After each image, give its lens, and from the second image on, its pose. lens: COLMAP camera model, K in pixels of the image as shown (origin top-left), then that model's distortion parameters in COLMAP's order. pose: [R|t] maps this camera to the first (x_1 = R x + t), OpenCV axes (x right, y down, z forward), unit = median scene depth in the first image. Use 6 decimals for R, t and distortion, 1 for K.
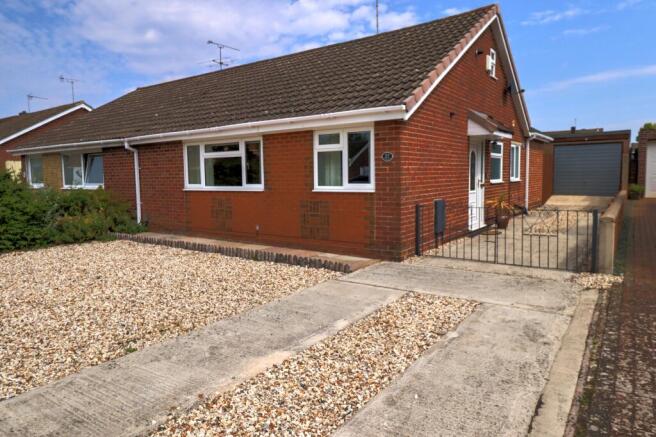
lens RADIAL K [[434.0, 0, 329.9], [0, 434.0, 222.1], [0, 0, 1]] dist [0.018464, 0.000885]
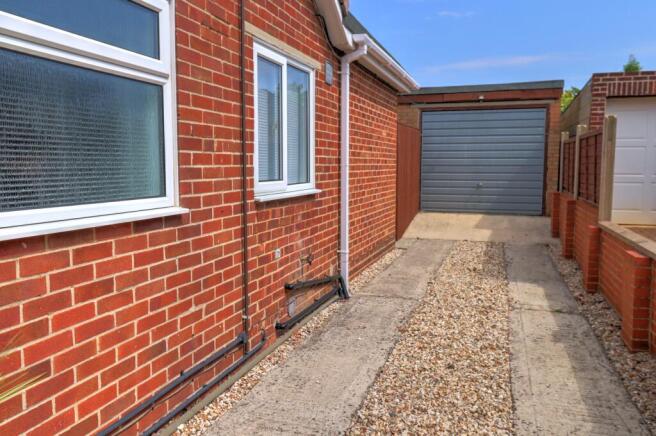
lens RADIAL K [[527.8, 0, 326.8], [0, 527.8, 214.2], [0, 0, 1]] dist [0.036568, 0.003081]
pose [[0.956371, -0.008599, 0.292030, 0.481409], [0.012690, 0.999846, -0.012116, -0.106950], [-0.291880, 0.015293, 0.956333, 0.935465]]
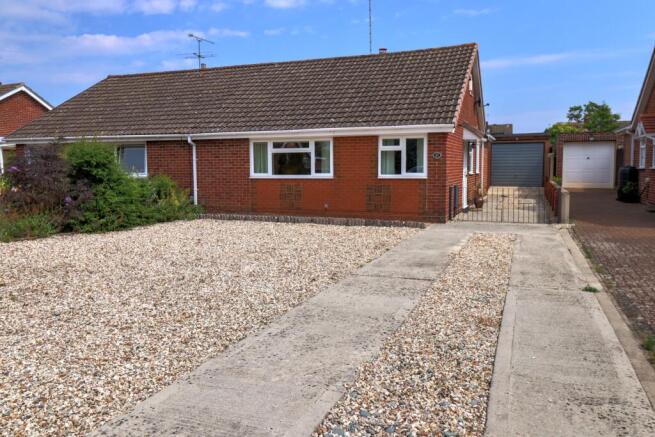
lens RADIAL K [[527.0, 0, 330.0], [0, 527.0, 217.1], [0, 0, 1]] dist [0.036568, 0.003081]
pose [[0.969514, -0.014292, 0.244619, -0.502004], [0.017690, 0.999775, -0.011700, 0.060762], [-0.244397, 0.015670, 0.969549, -0.522117]]
